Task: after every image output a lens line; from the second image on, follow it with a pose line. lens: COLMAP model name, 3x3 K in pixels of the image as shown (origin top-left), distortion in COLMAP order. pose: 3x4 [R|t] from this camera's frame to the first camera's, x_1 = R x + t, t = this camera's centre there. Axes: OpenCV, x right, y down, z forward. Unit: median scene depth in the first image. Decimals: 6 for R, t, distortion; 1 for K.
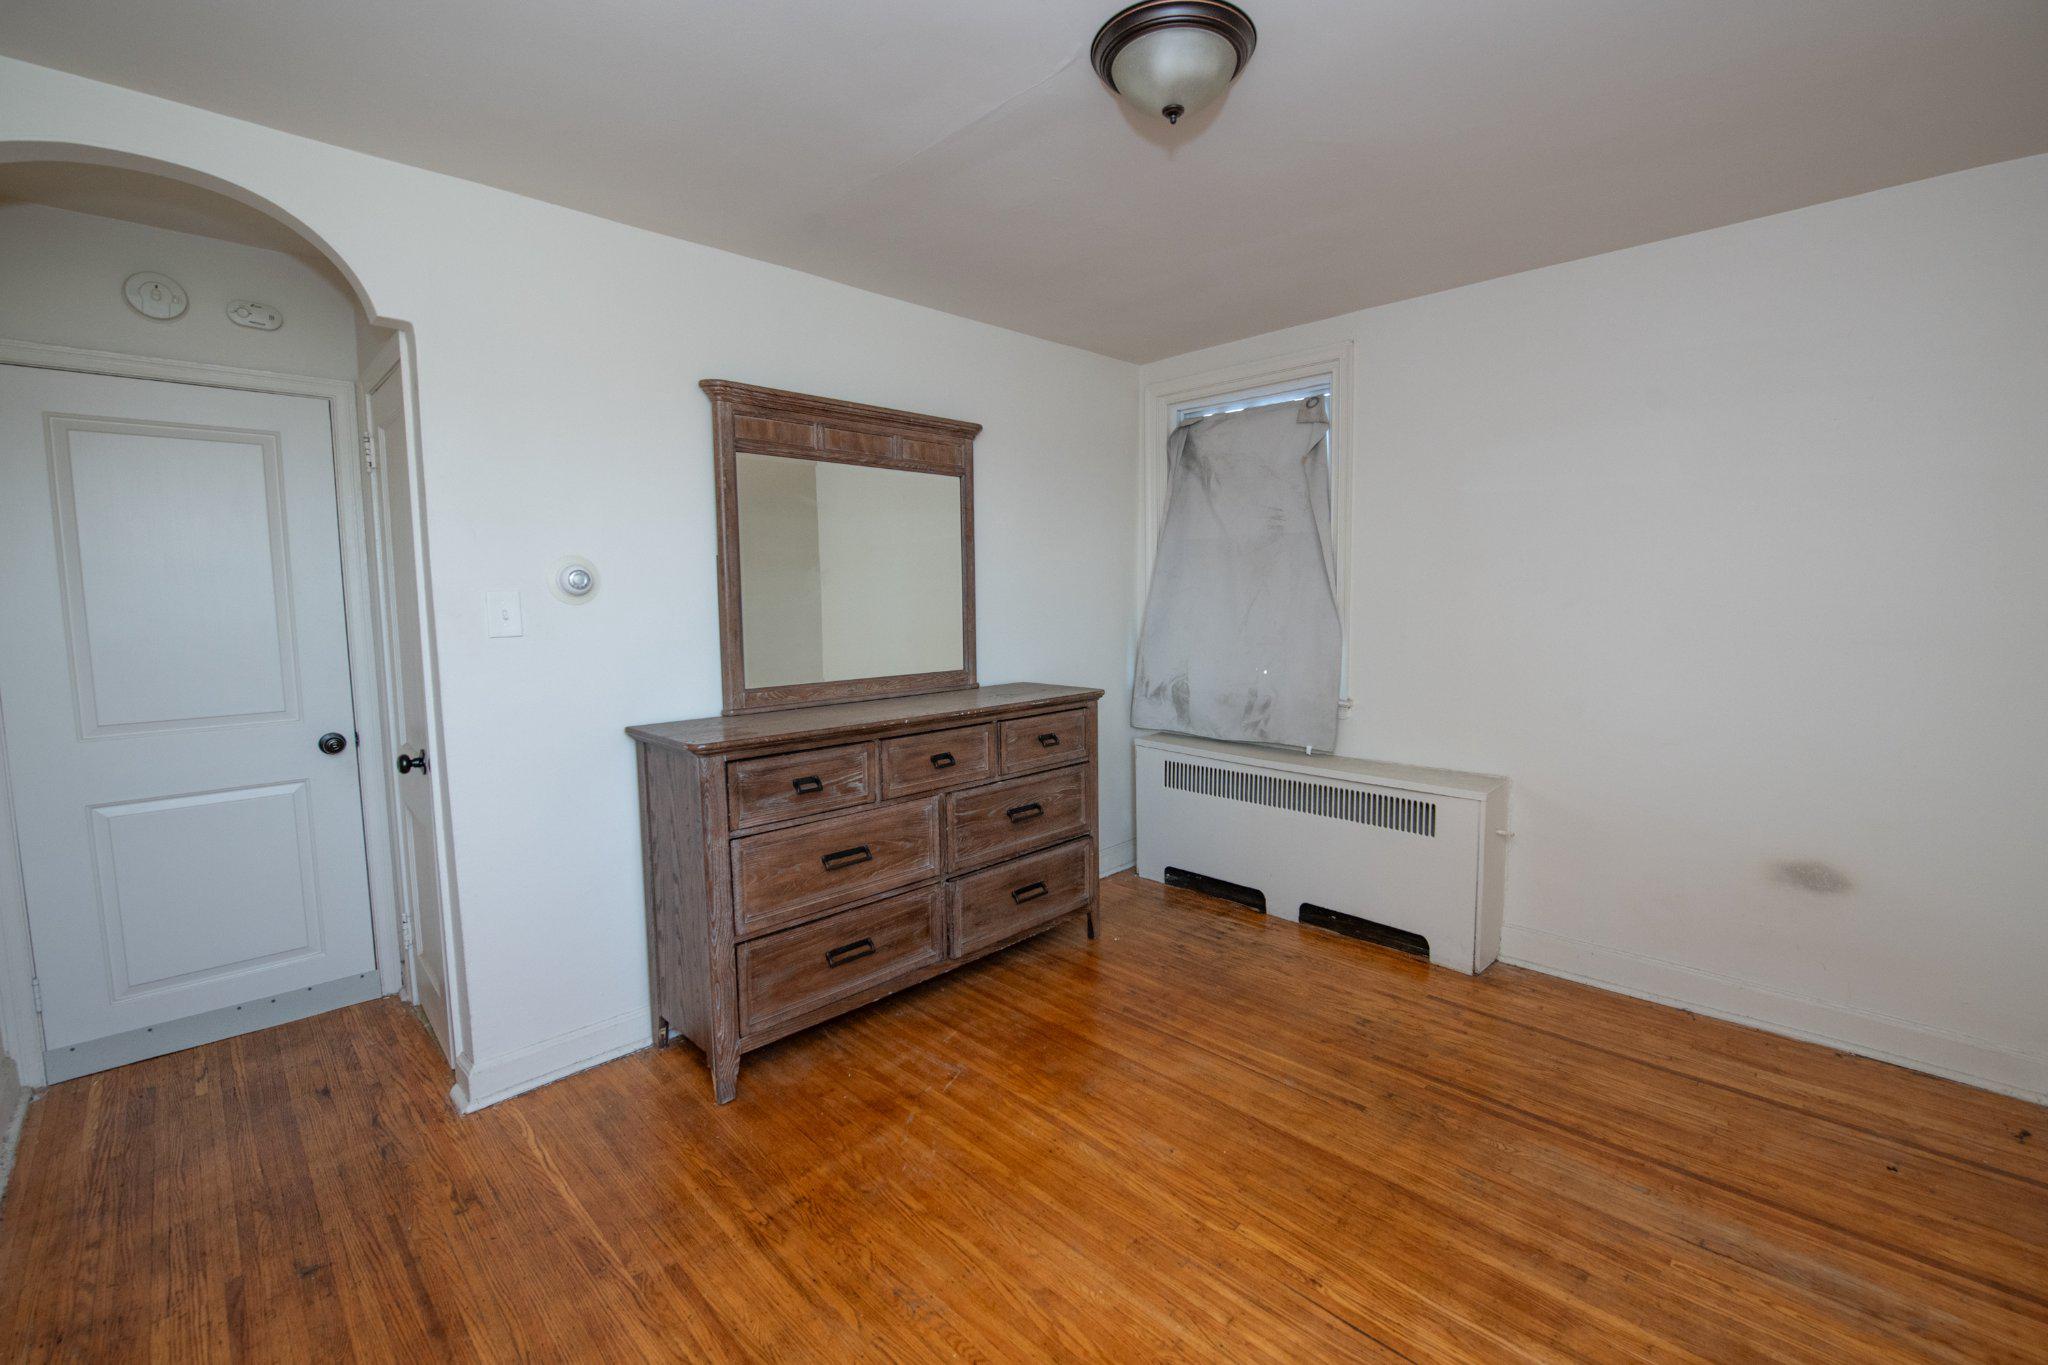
lens RADIAL K [[848.7, 0, 1070.2], [0, 848.7, 676.9], [0, 0, 1]] dist [-0.016447, -0.000254]
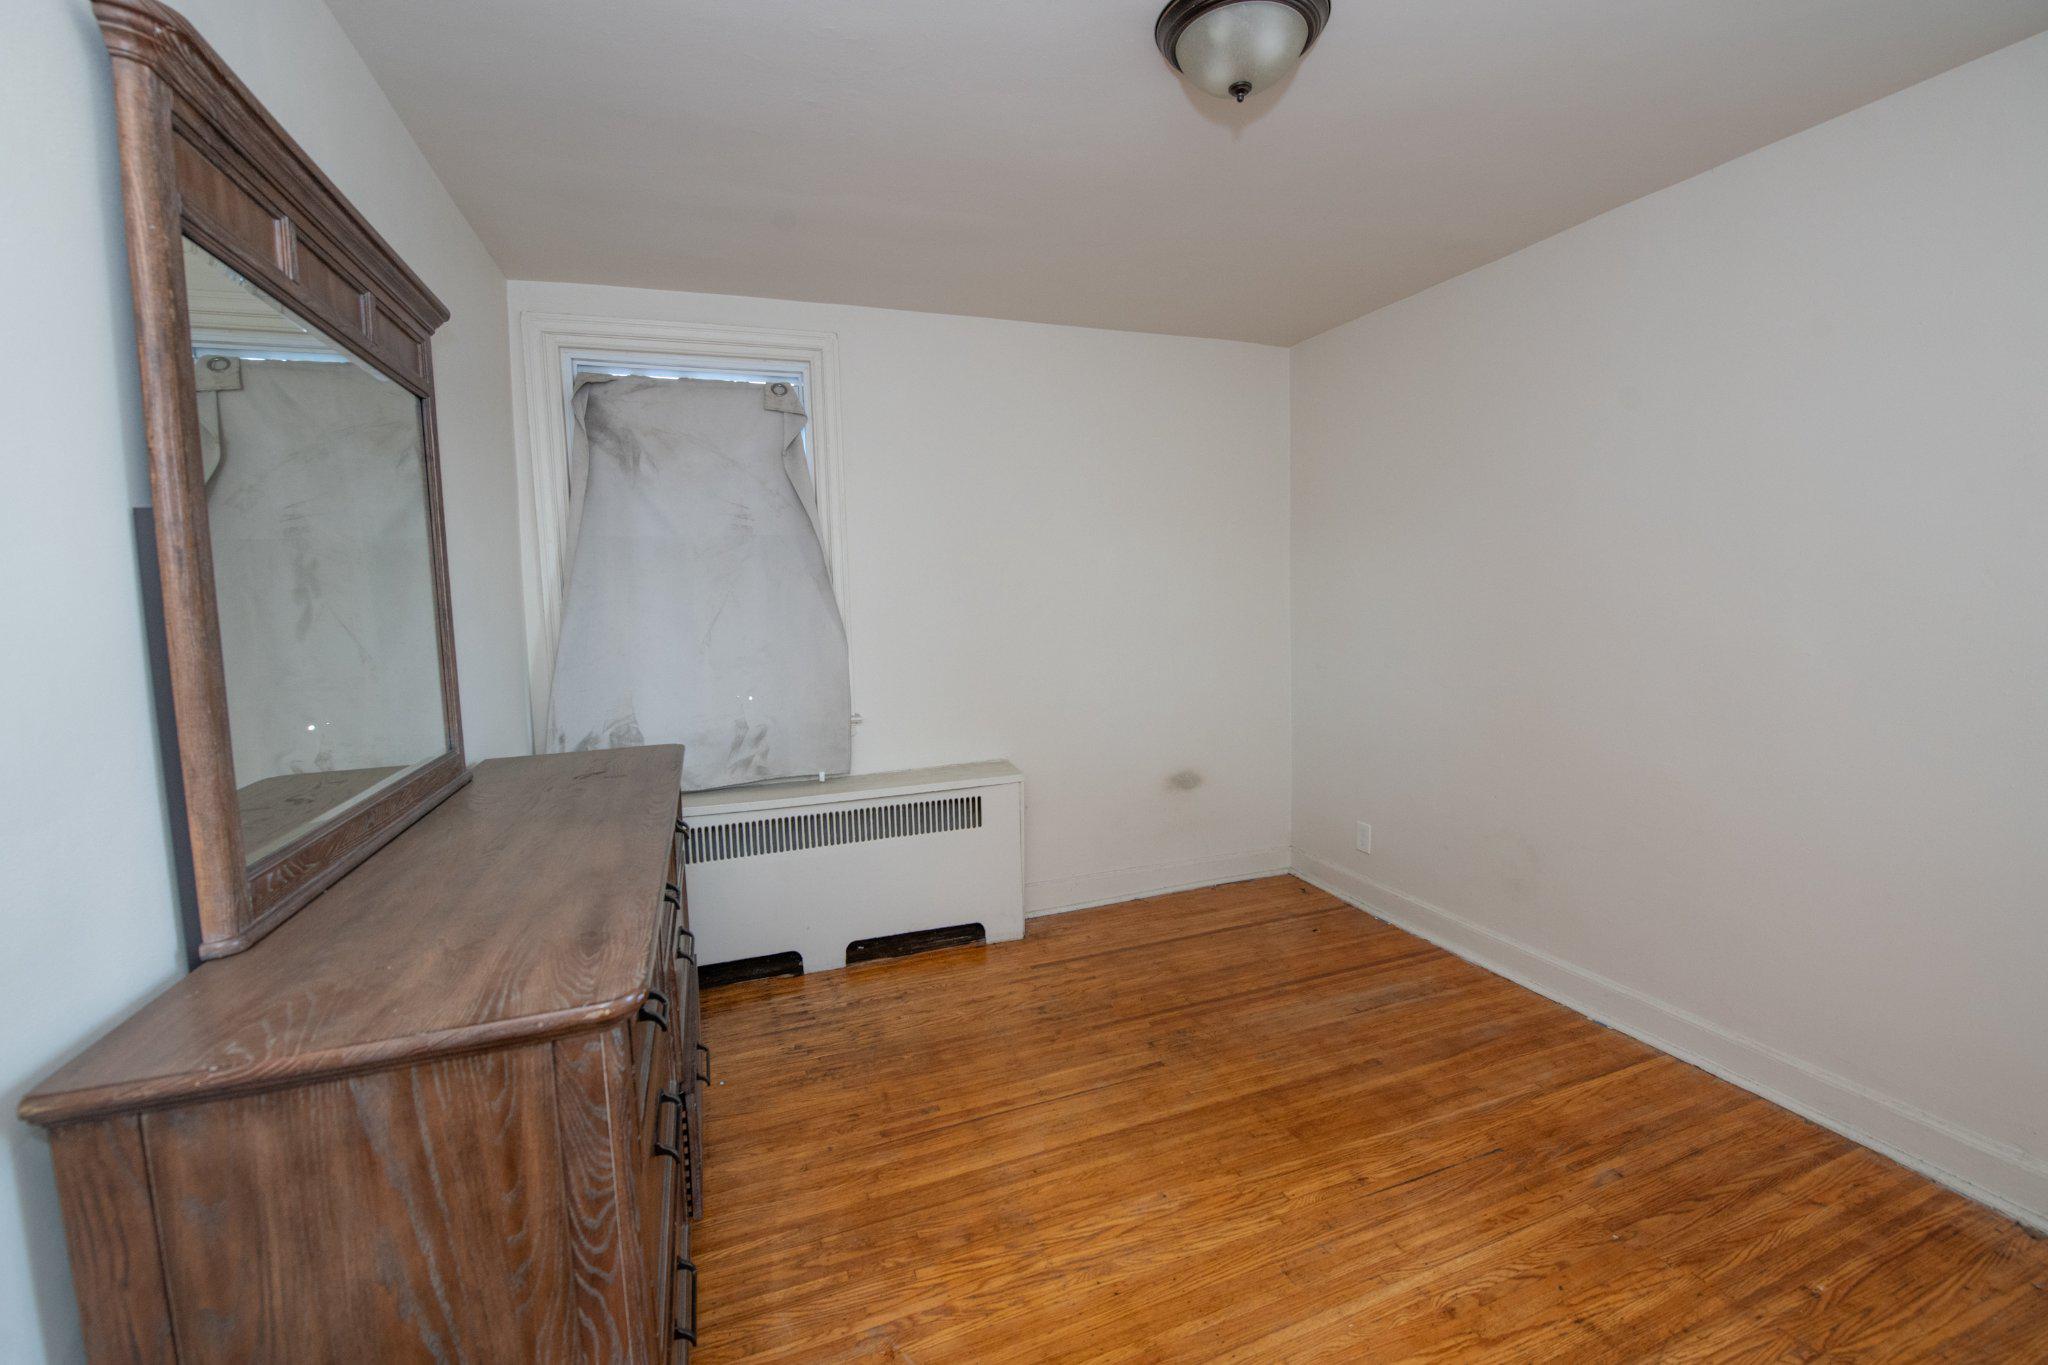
lens RADIAL K [[855.1, 0, 1018.6], [0, 855.1, 672.6], [0, 0, 1]] dist [-0.009452, -0.000024]
pose [[0.435692, -0.089221, 0.895663, -0.569958], [0.111518, 0.992759, 0.044646, -0.053997], [-0.893161, 0.080430, 0.442487, 0.527006]]
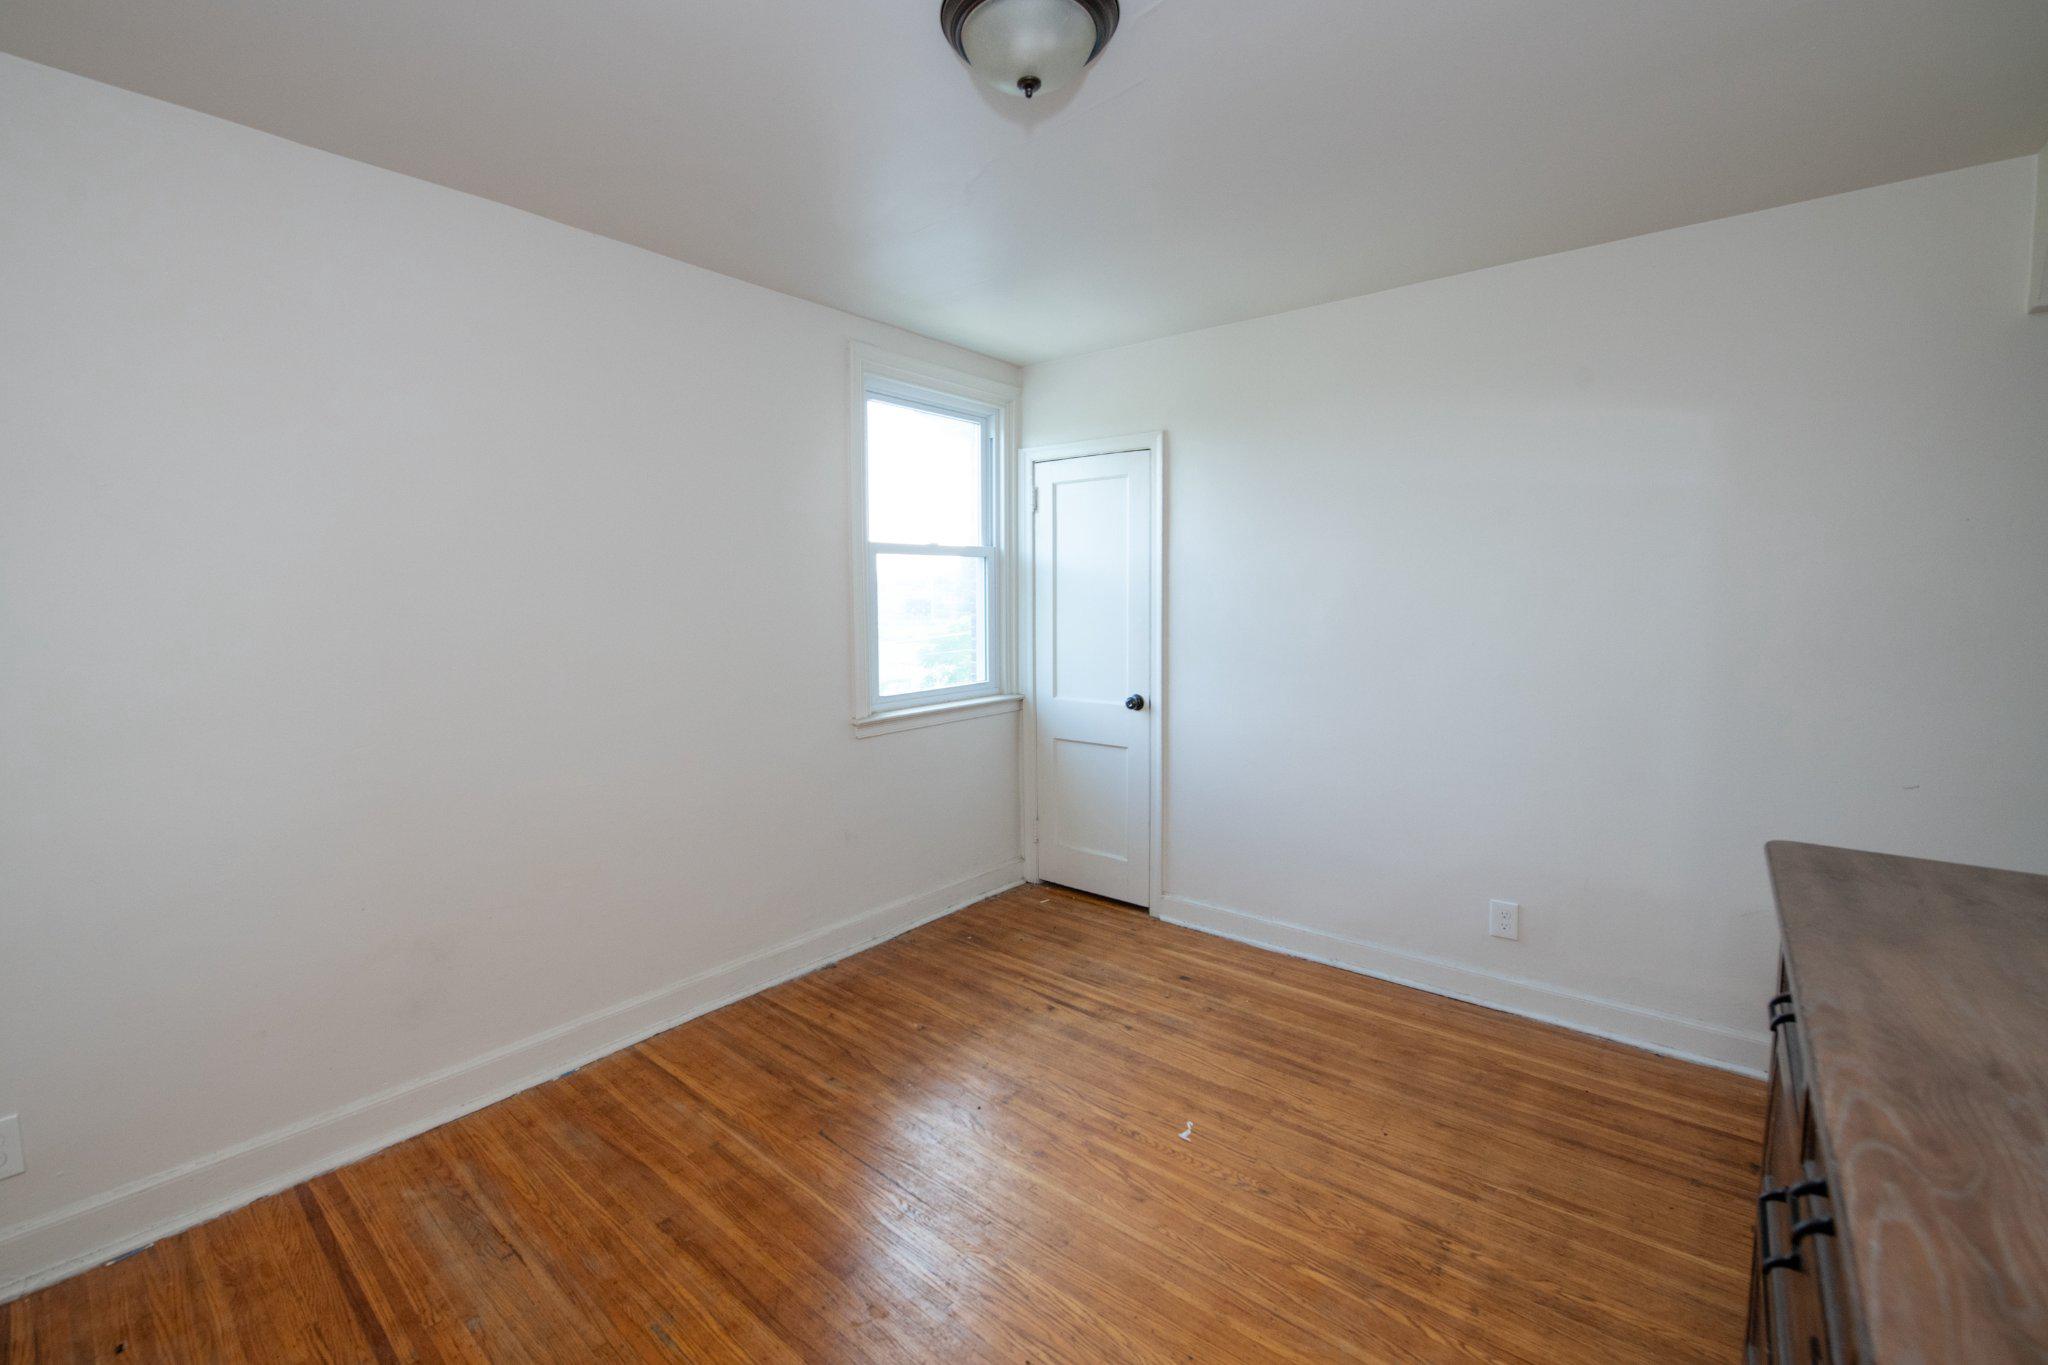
lens RADIAL K [[850.6, 0, 1022.1], [0, 850.6, 660.7], [0, 0, 1]] dist [-0.016268, -0.000912]
pose [[-0.996666, 0.019083, -0.079326, 0.132332], [0.004370, 0.983352, 0.181656, -0.136438], [0.081472, 0.180703, -0.980157, 1.243619]]
